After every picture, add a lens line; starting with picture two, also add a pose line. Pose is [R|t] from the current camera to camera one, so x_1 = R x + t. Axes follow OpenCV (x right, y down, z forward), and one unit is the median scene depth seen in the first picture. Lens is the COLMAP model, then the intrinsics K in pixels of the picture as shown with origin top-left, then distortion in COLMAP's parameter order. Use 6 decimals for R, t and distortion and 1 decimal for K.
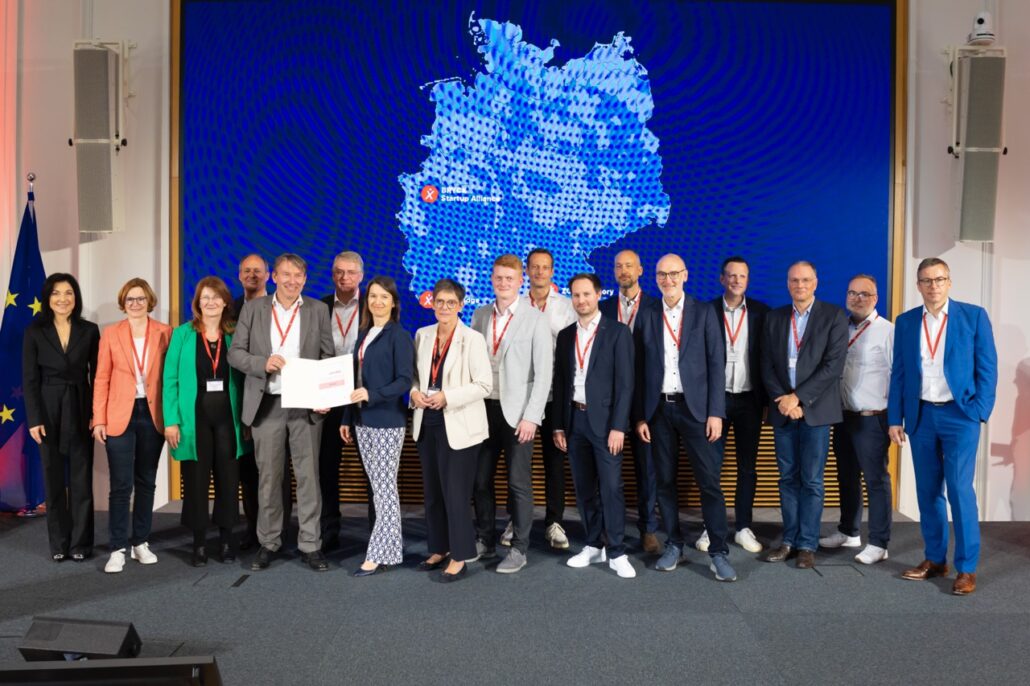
lens RADIAL K [[1120.4, 0, 496.5], [0, 1120.4, 343.2], [0, 0, 1]] dist [-0.093766, 0.030739]
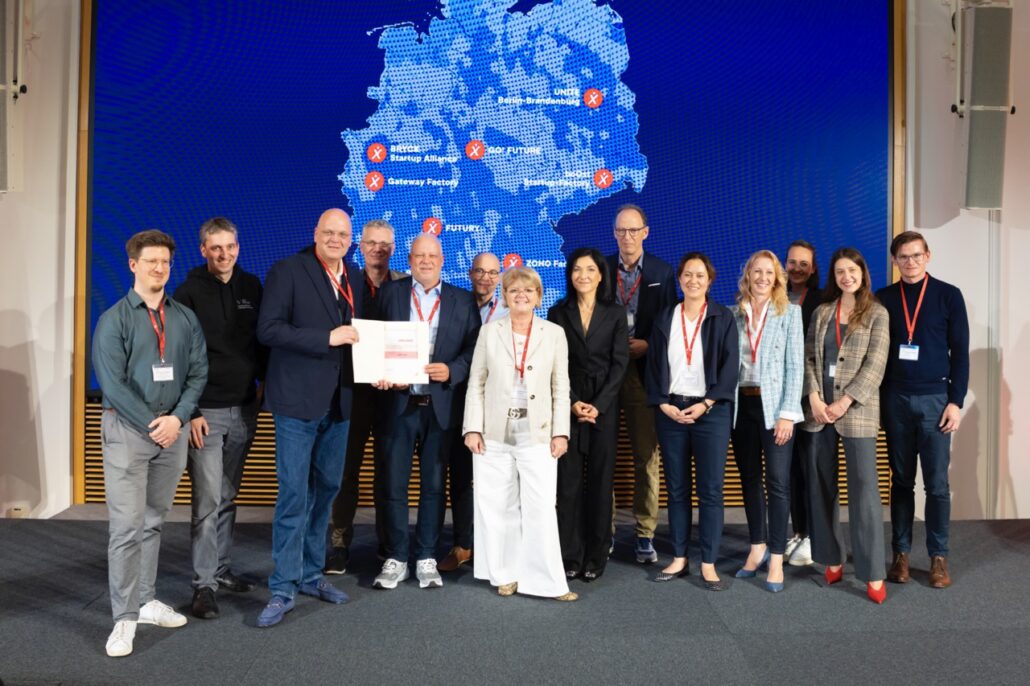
lens RADIAL K [[1175.4, 0, 563.4], [0, 1175.4, 265.3], [0, 0, 1]] dist [-0.091708, 0.028687]
pose [[0.996778, 0.003515, 0.080134, 0.013553], [0.000751, 0.998587, -0.053137, 0.004557], [-0.080207, 0.053026, 0.995367, 0.075237]]
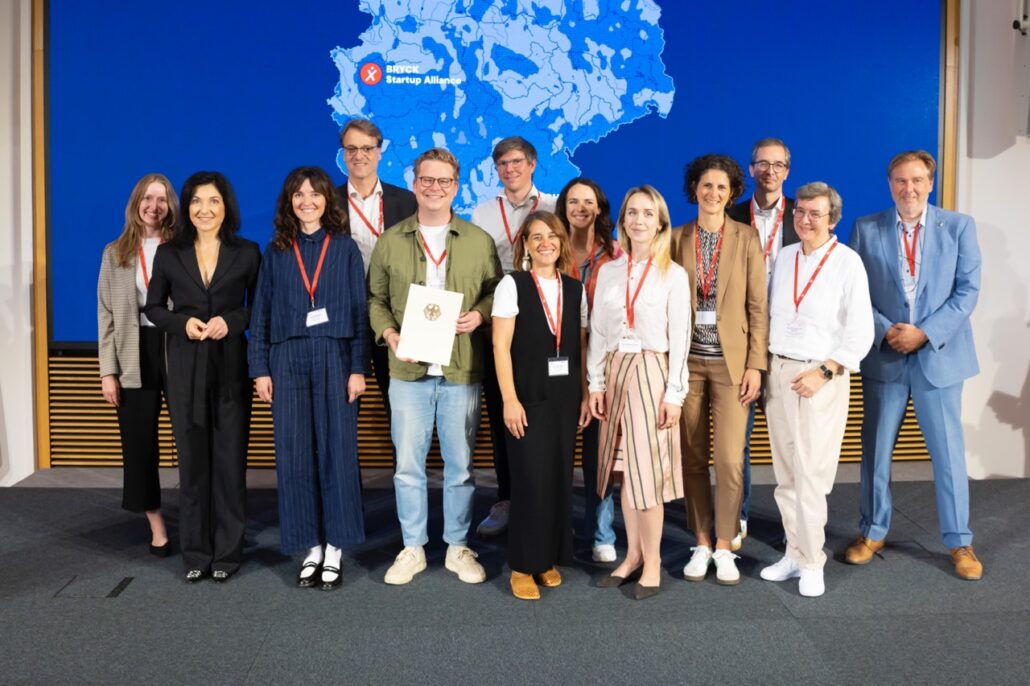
lens RADIAL K [[1187.2, 0, 551.8], [0, 1187.2, 281.3], [0, 0, 1]] dist [-0.091790, 0.032913]
pose [[0.995142, -0.006254, 0.098253, -0.016596], [0.004835, 0.999881, 0.014677, 0.000430], [-0.098333, -0.014131, 0.995053, 0.166995]]
